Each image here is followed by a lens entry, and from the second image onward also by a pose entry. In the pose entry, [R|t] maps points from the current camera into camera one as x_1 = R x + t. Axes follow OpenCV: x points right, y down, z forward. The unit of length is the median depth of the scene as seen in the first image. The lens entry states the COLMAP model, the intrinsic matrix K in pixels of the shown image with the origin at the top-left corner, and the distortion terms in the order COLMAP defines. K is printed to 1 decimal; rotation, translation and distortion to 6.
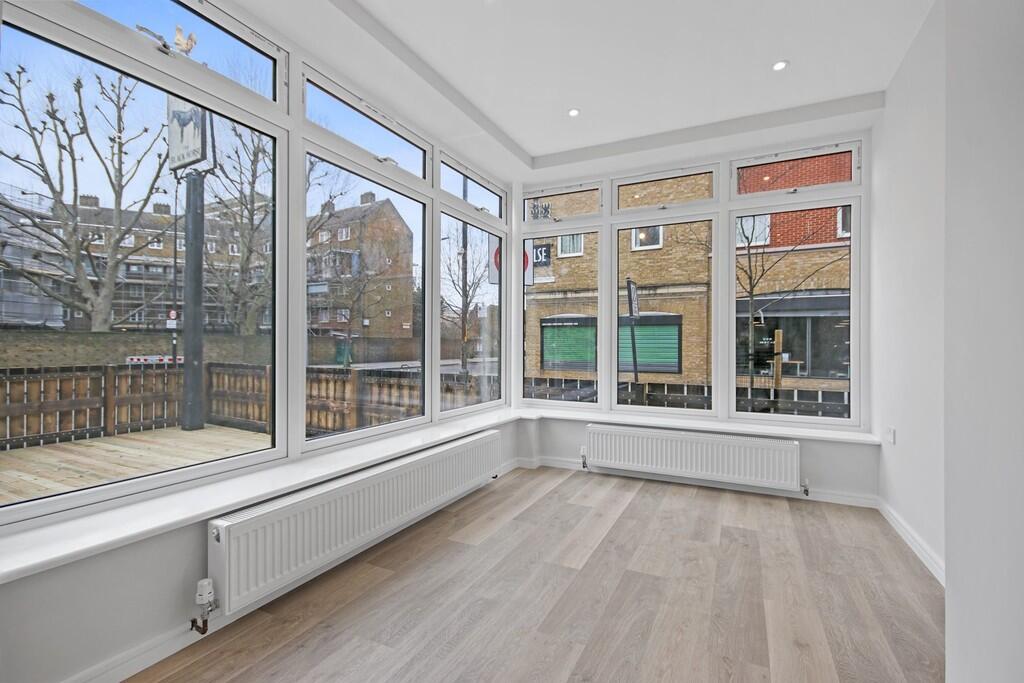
lens RADIAL K [[467.7, 0, 519.9], [0, 467.7, 346.0], [0, 0, 1]] dist [0.010322, -0.000017]
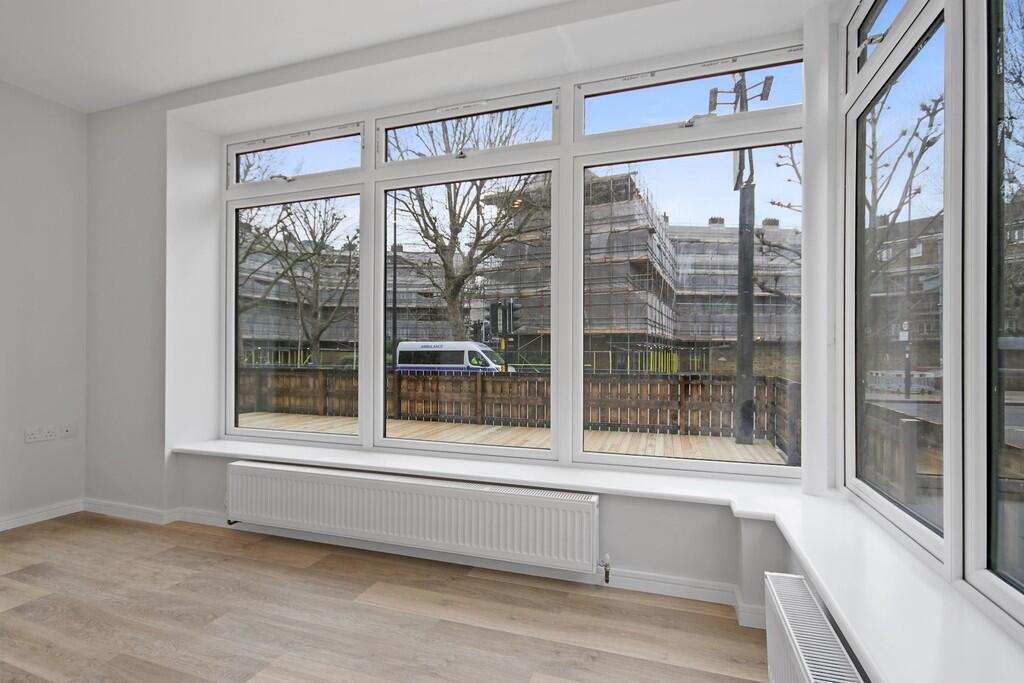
lens RADIAL K [[467.7, 0, 519.9], [0, 467.7, 346.0], [0, 0, 1]] dist [0.010322, -0.000017]
pose [[0.136162, -0.023750, -0.990402, 0.661680], [-0.004031, 0.999691, -0.024527, -0.017499], [0.990678, 0.007332, 0.136024, 0.962430]]
